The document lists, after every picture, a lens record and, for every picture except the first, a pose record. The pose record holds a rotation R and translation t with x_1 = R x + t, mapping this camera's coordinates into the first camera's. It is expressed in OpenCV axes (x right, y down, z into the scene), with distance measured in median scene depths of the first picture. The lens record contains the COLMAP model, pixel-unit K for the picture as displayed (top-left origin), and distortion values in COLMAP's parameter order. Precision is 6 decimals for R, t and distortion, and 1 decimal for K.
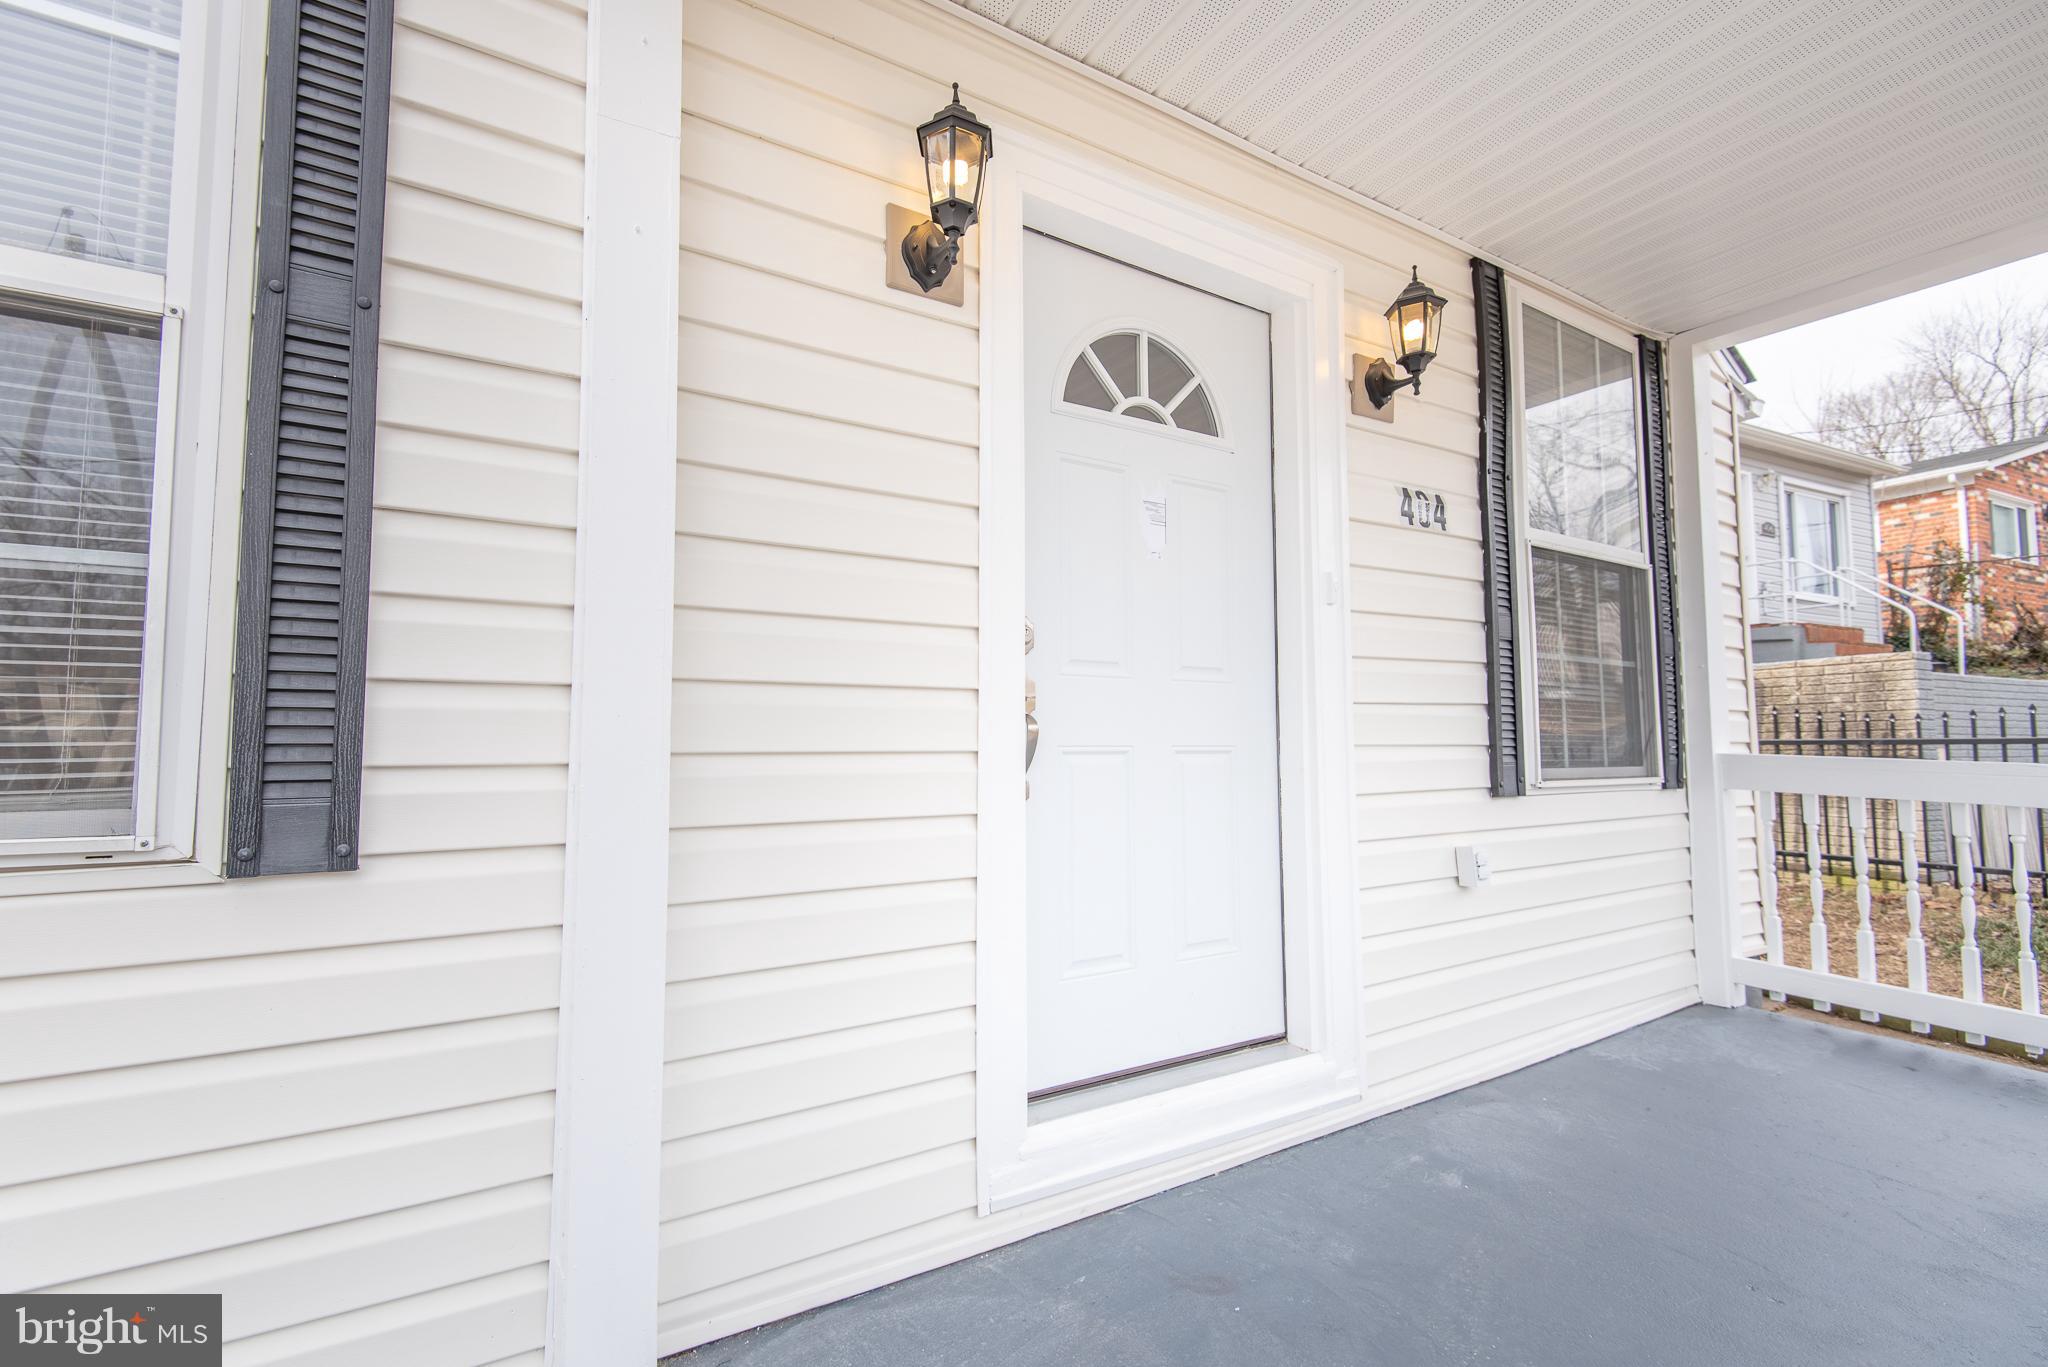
lens RADIAL K [[927.7, 0, 1024.0], [0, 927.7, 683.5], [0, 0, 1]] dist [0.017817, 0.000000]
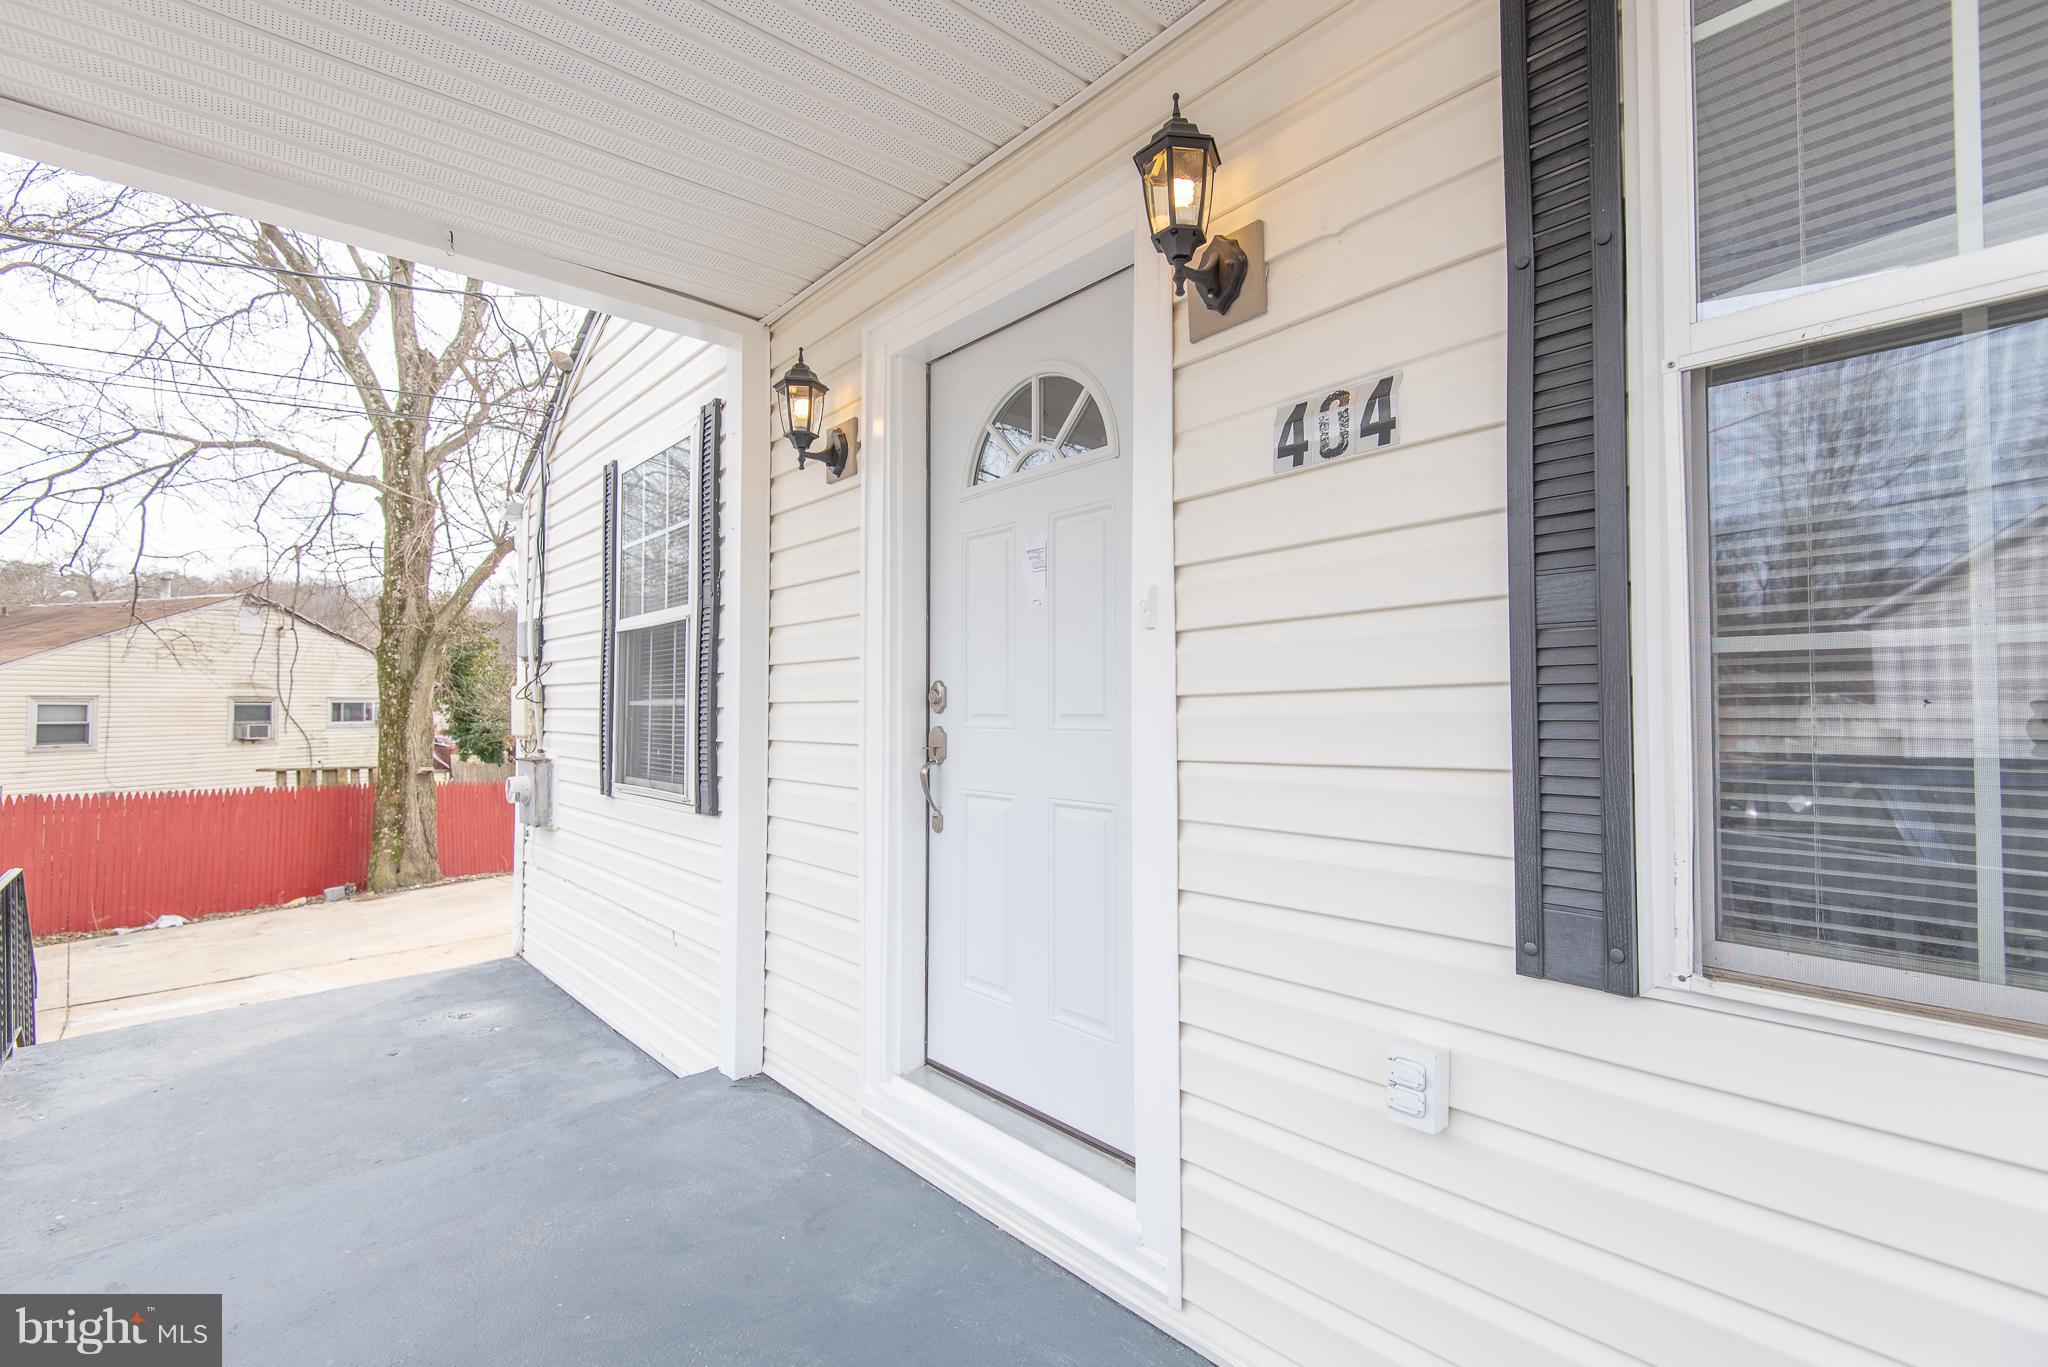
lens RADIAL K [[927.7, 0, 1024.0], [0, 927.7, 683.5], [0, 0, 1]] dist [0.017817, 0.000000]
pose [[0.155374, -0.028959, -0.987431, 1.050480], [0.067466, 0.997547, -0.018640, -0.033324], [0.985549, -0.063722, 0.156946, 0.780856]]
